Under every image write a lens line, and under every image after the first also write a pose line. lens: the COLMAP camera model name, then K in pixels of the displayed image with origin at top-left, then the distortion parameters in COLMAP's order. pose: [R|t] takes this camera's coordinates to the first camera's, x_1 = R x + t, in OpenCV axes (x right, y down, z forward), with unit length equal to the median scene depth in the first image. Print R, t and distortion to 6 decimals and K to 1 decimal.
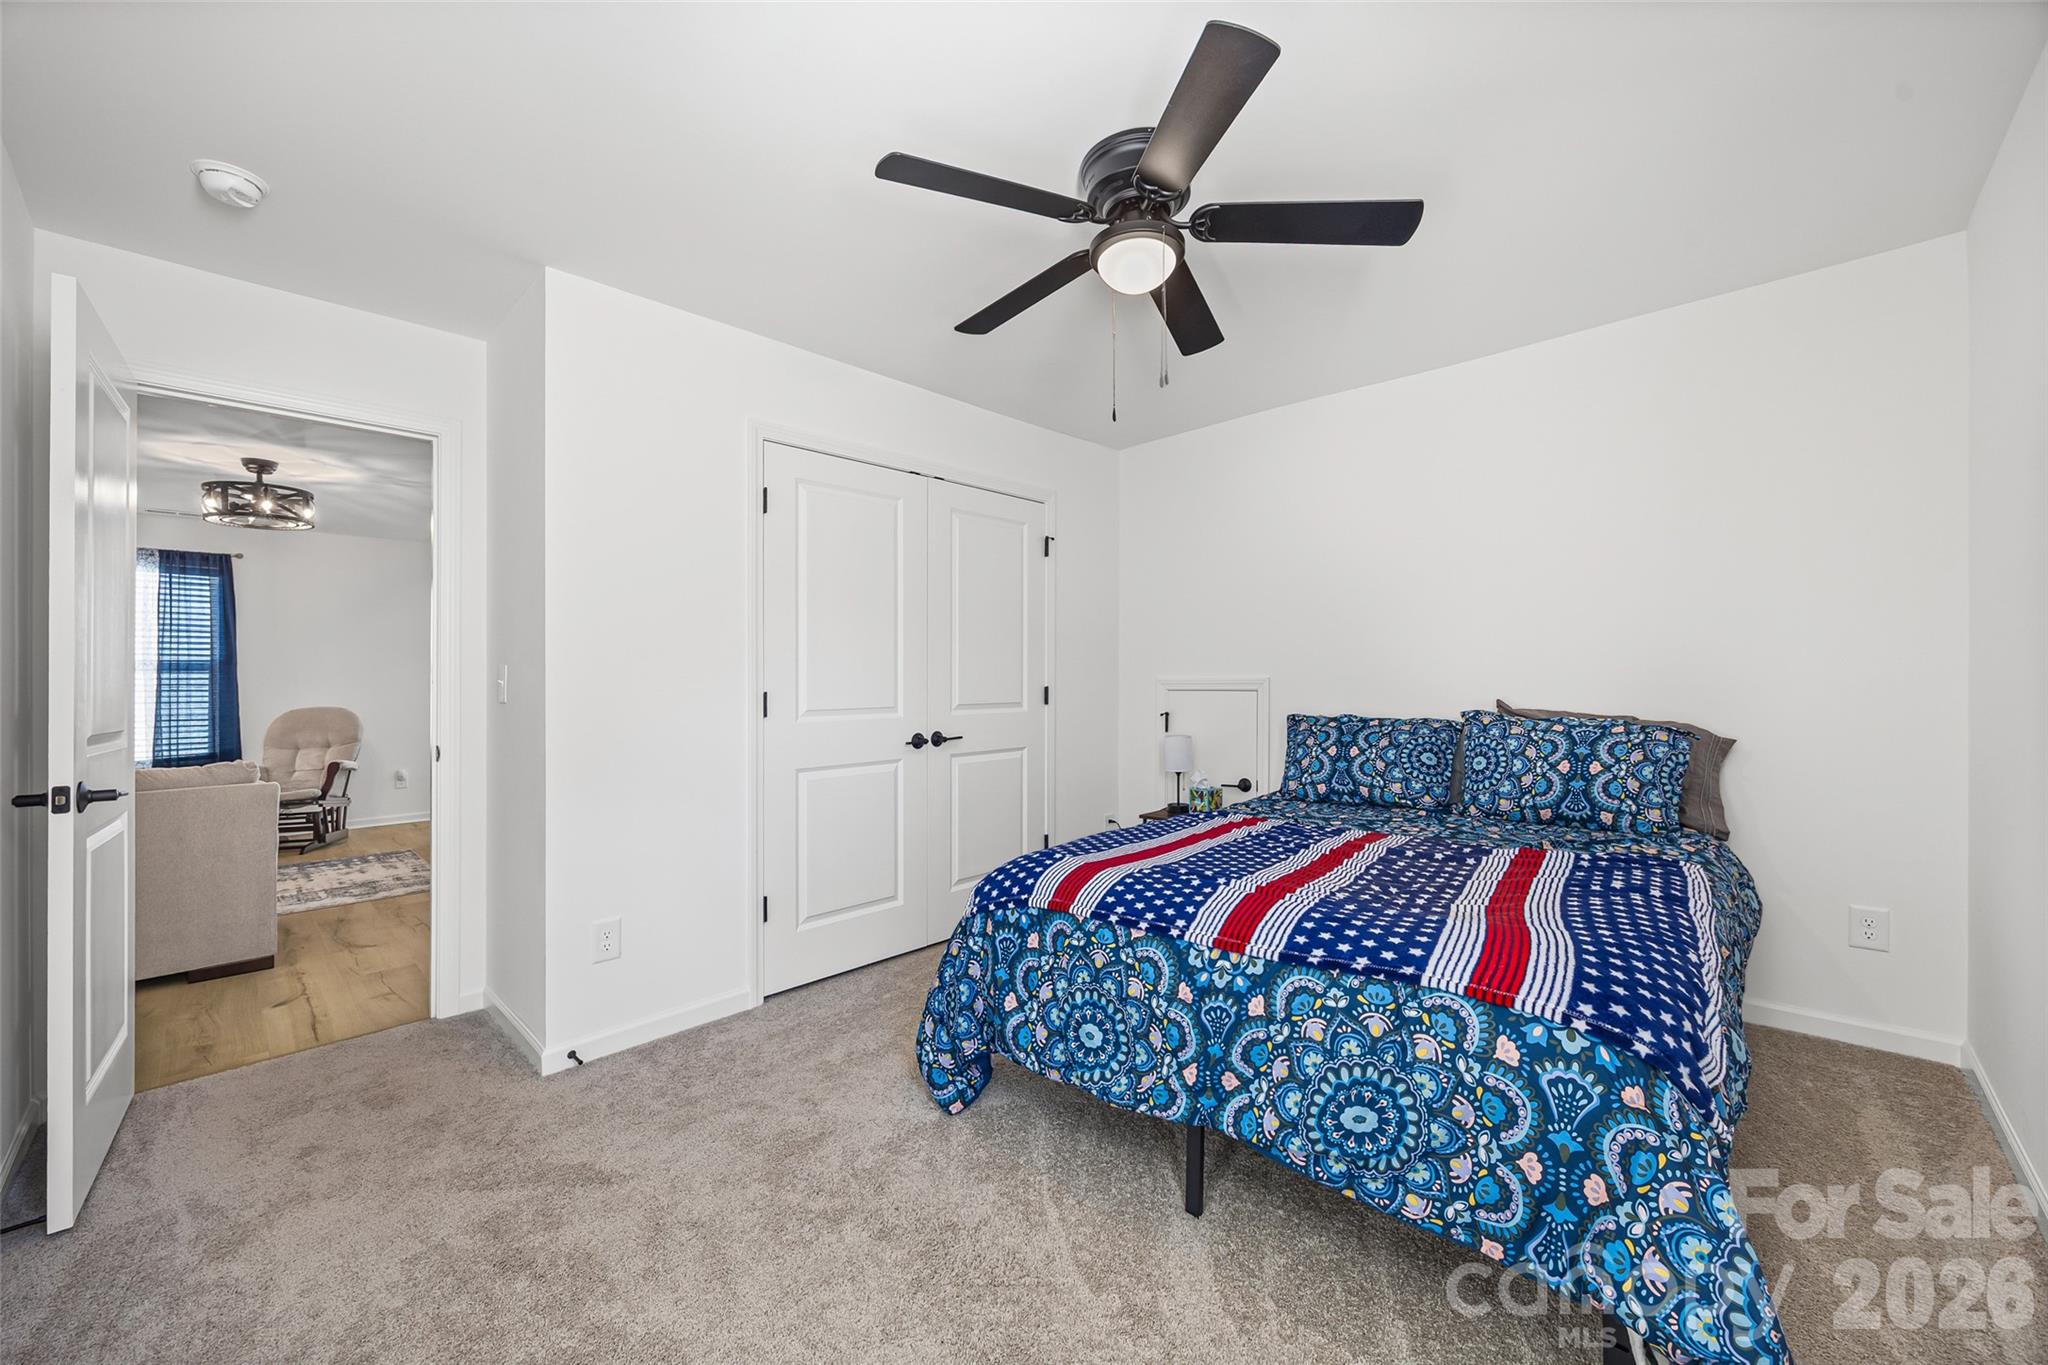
lens RADIAL K [[787.0, 0, 1028.4], [0, 787.0, 681.1], [0, 0, 1]] dist [-0.002338, 0.000375]
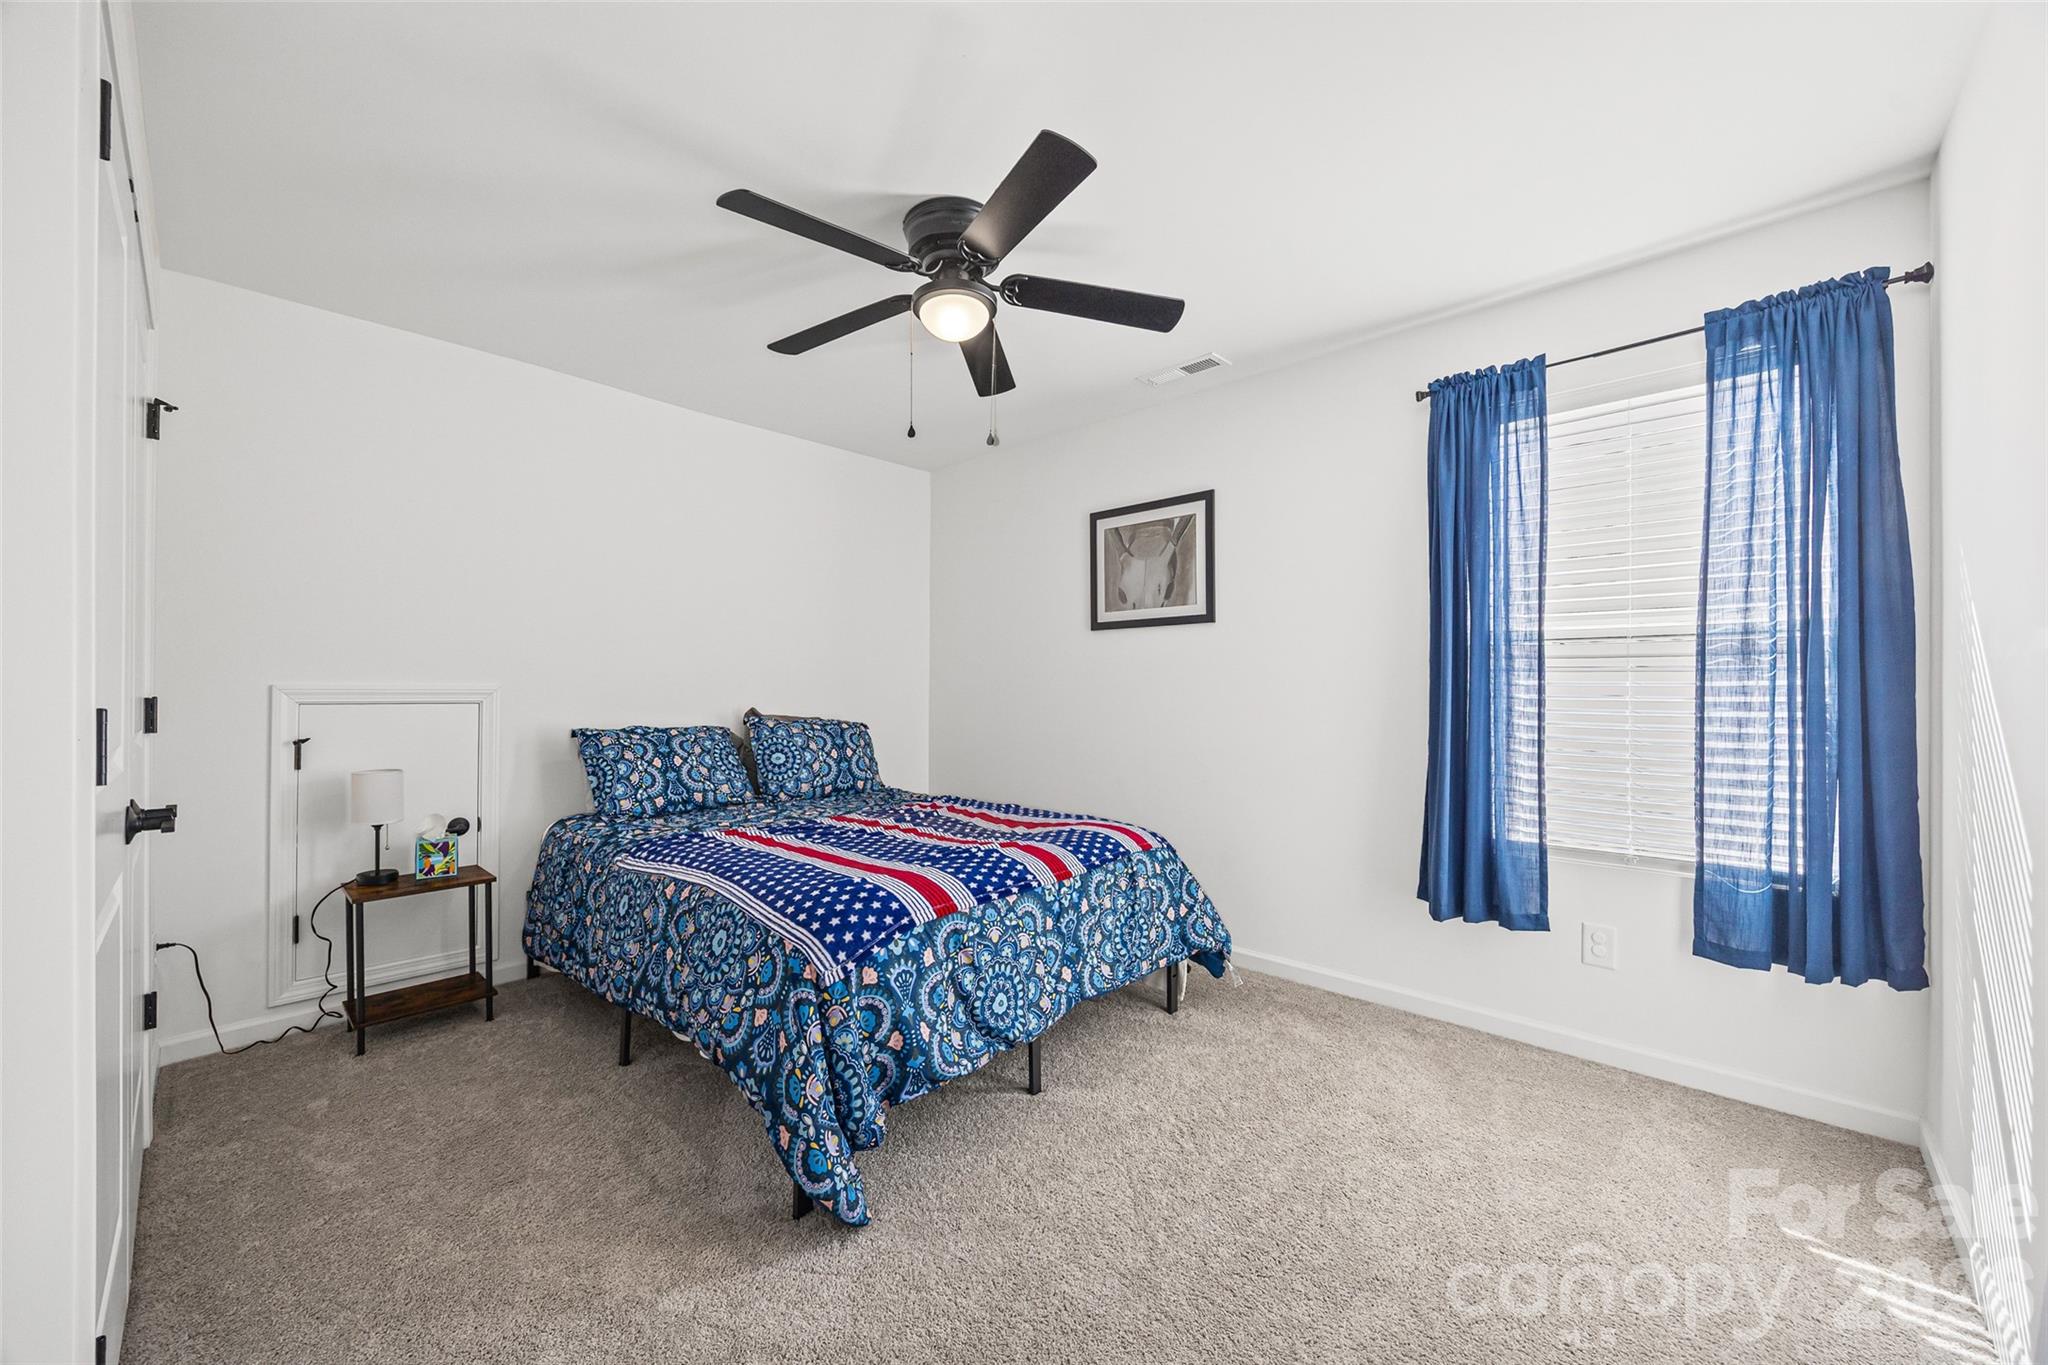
lens RADIAL K [[787.0, 0, 1027.8], [0, 787.0, 692.9], [0, 0, 1]] dist [-0.002338, 0.000375]
pose [[-0.018638, 0.006739, 0.999804, -0.751845], [-0.002345, 0.999974, -0.006784, 0.009587], [-0.999824, -0.002471, -0.018622, 0.702151]]
